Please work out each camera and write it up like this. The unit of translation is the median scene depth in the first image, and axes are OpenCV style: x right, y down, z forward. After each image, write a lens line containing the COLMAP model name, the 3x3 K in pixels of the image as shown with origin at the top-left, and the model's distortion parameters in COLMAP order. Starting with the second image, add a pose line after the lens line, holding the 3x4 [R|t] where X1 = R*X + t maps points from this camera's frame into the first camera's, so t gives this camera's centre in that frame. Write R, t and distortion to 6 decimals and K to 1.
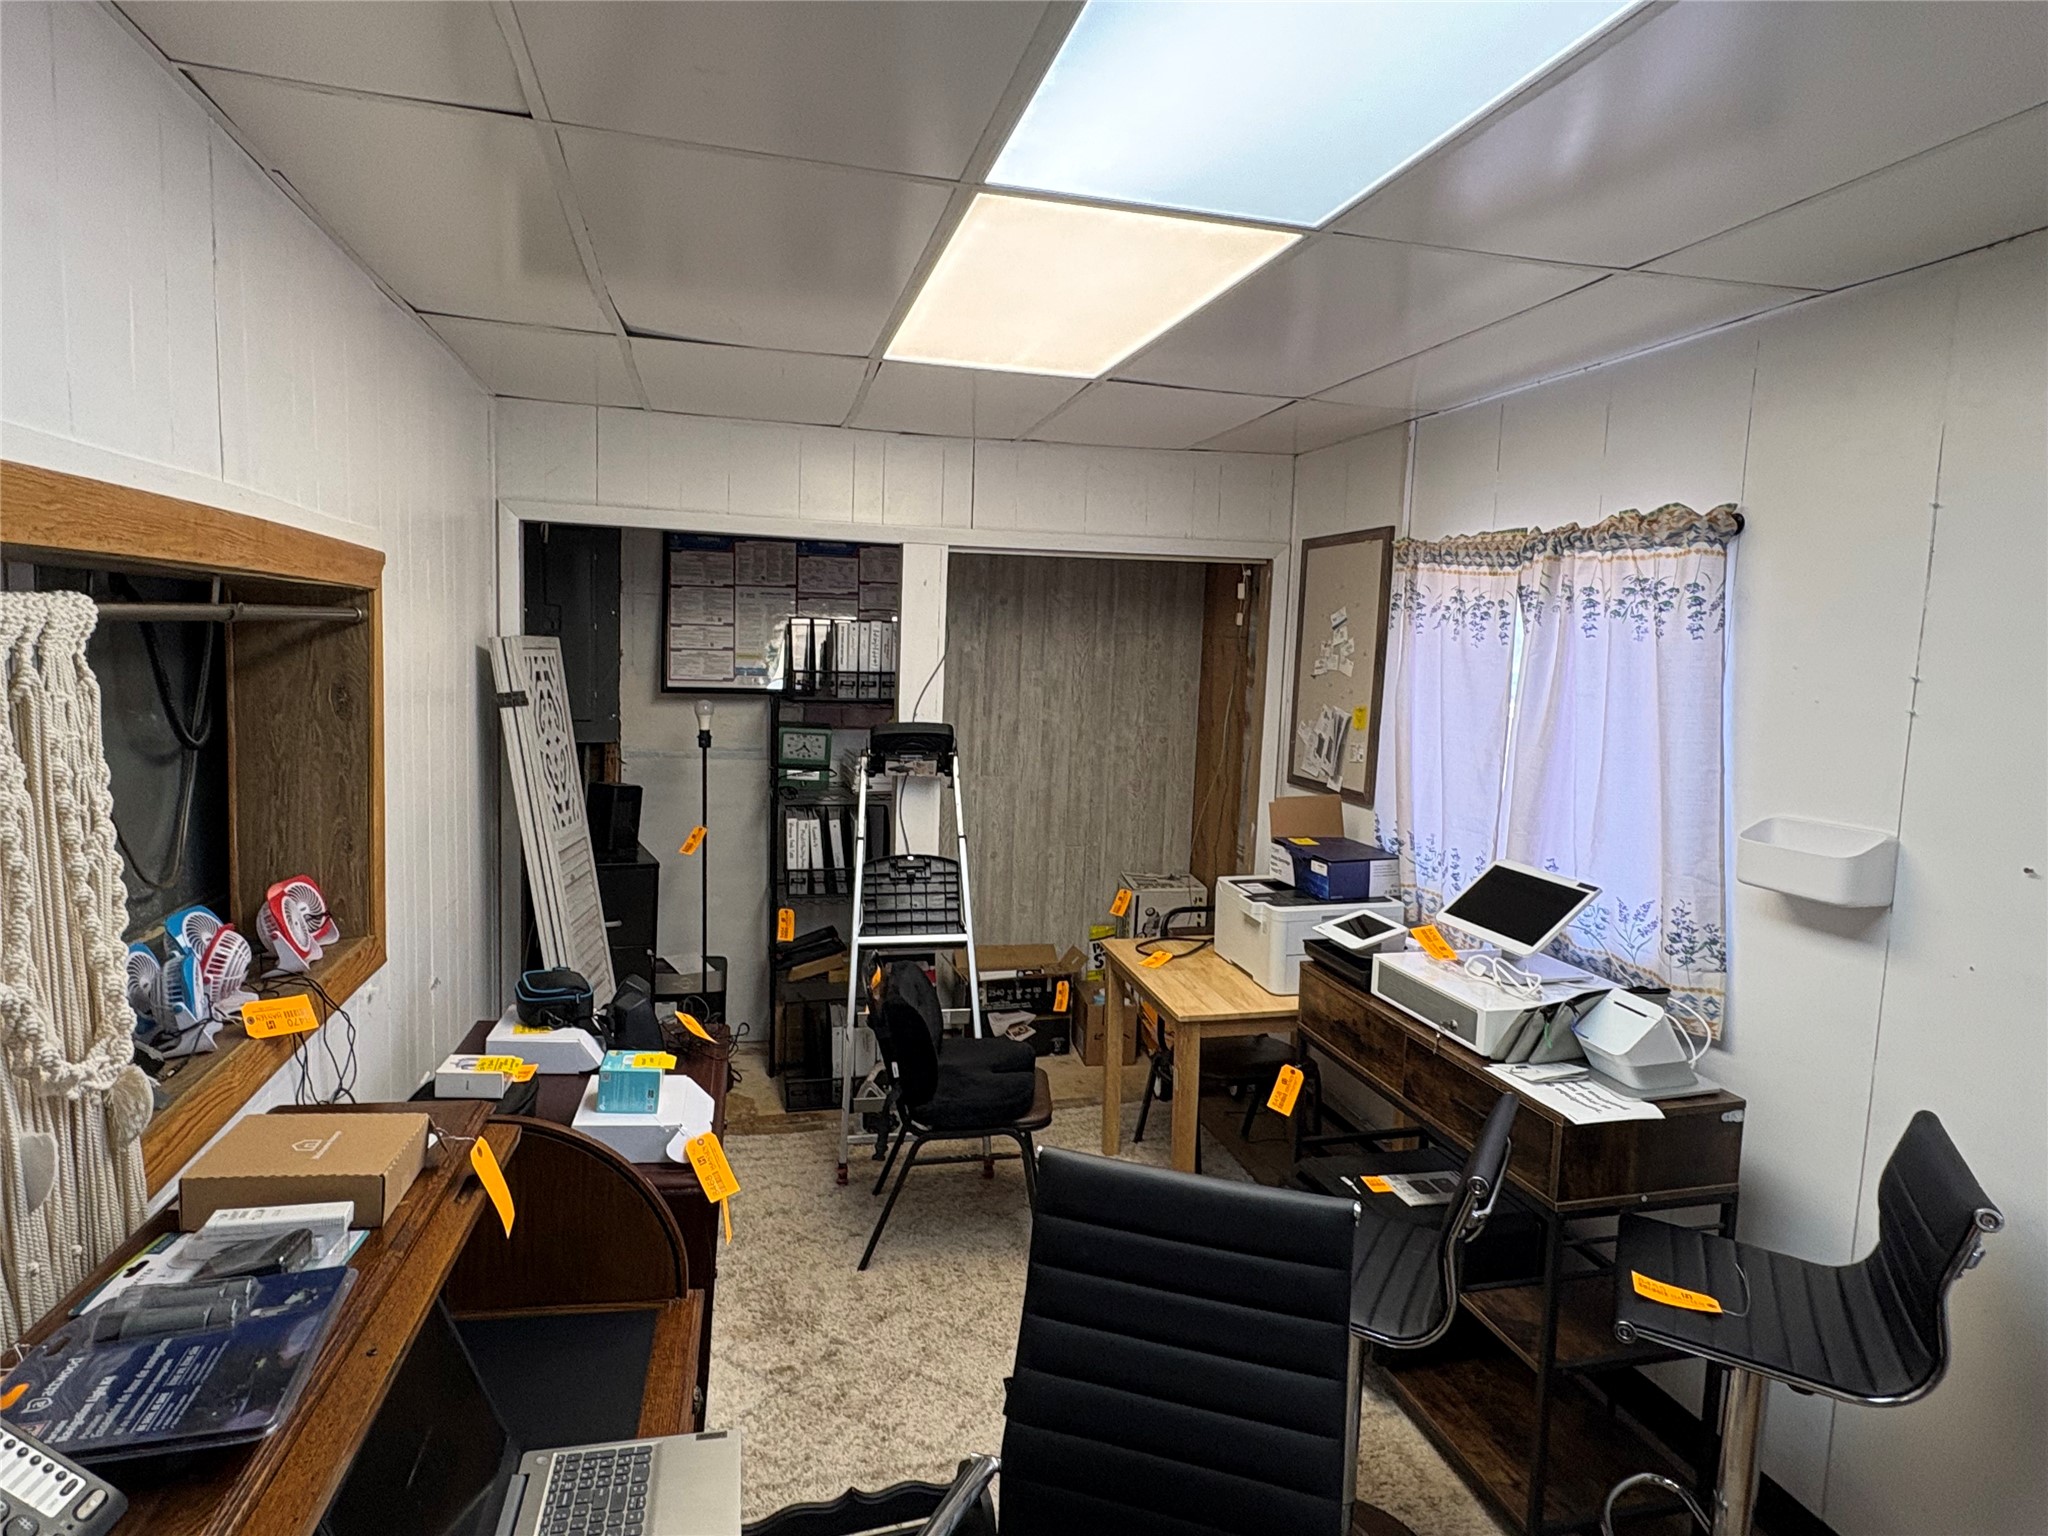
lens RADIAL K [[1170.4, 0, 1024.0], [0, 1170.4, 768.0], [0, 0, 1]] dist [0.000051, 0.000128]
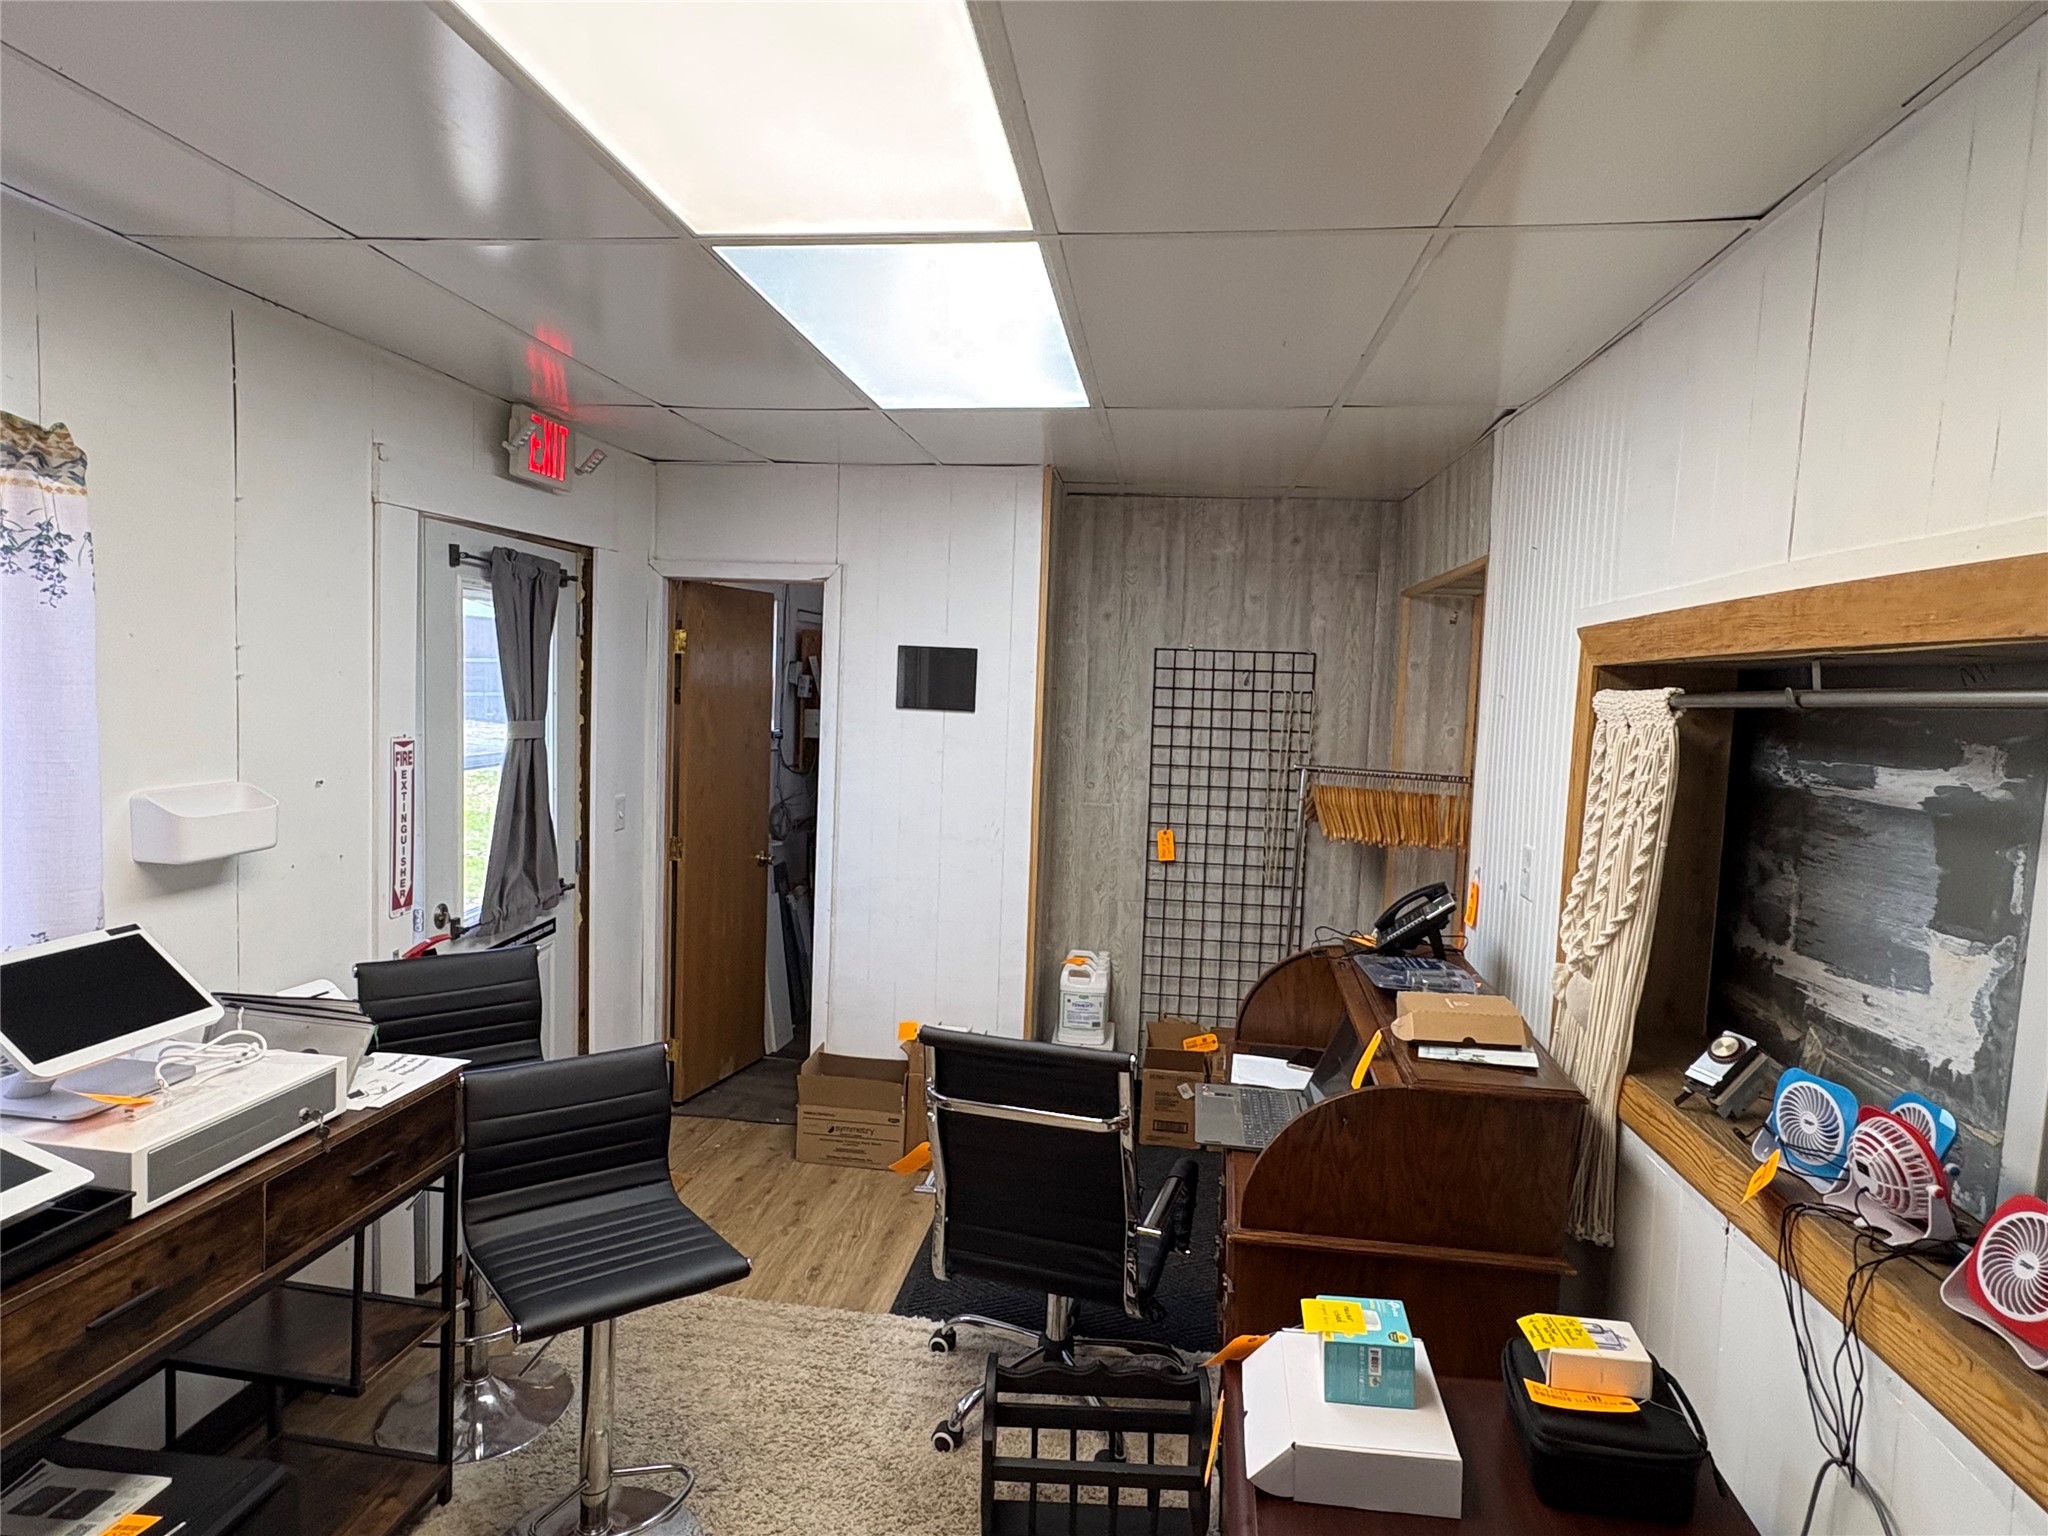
lens RADIAL K [[1170.4, 0, 1024.0], [0, 1170.4, 768.0], [0, 0, 1]] dist [0.000051, 0.000128]
pose [[-0.934845, -0.096421, 0.341713, -0.411348], [-0.037108, 0.983682, 0.176048, -0.205359], [-0.353112, 0.151898, -0.923168, 1.945988]]
